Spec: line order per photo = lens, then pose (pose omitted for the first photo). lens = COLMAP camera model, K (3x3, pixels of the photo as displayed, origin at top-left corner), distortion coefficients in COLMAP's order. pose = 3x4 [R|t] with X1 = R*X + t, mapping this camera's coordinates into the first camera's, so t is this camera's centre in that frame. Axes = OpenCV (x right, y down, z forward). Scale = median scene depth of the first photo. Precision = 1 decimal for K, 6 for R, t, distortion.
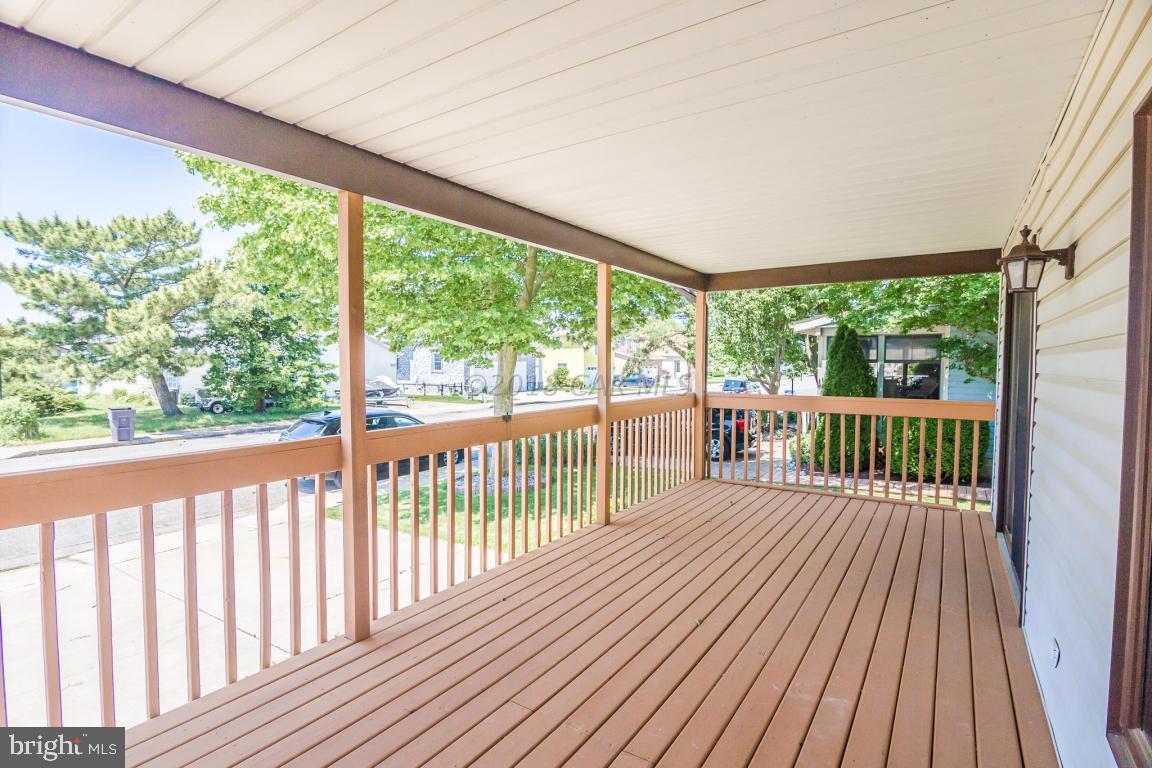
lens RADIAL K [[556.0, 0, 576.0], [0, 556.0, 384.0], [0, 0, 1]] dist [-0.019725, -0.001088]
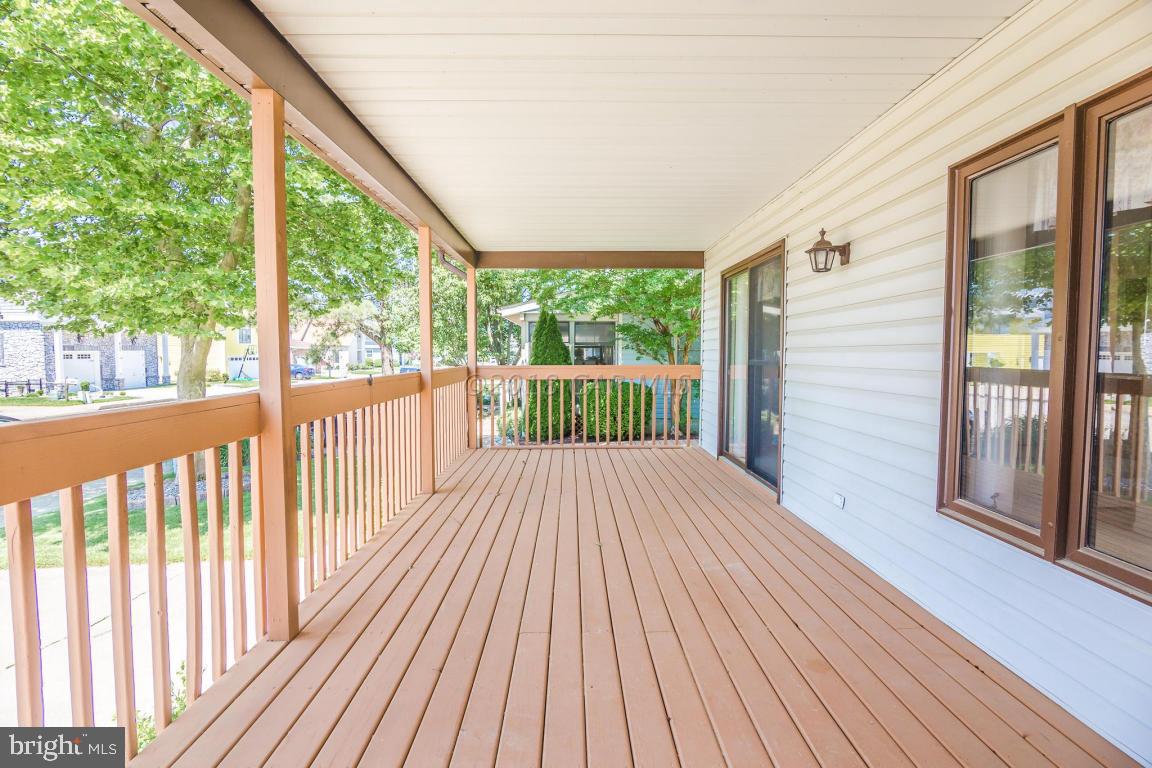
lens RADIAL K [[556.0, 0, 576.0], [0, 556.0, 384.0], [0, 0, 1]] dist [-0.019725, -0.001088]
pose [[0.825906, -0.033757, 0.562796, -0.125081], [0.024219, 0.999409, 0.024403, 0.018247], [-0.563287, -0.006524, 0.826235, 0.019482]]
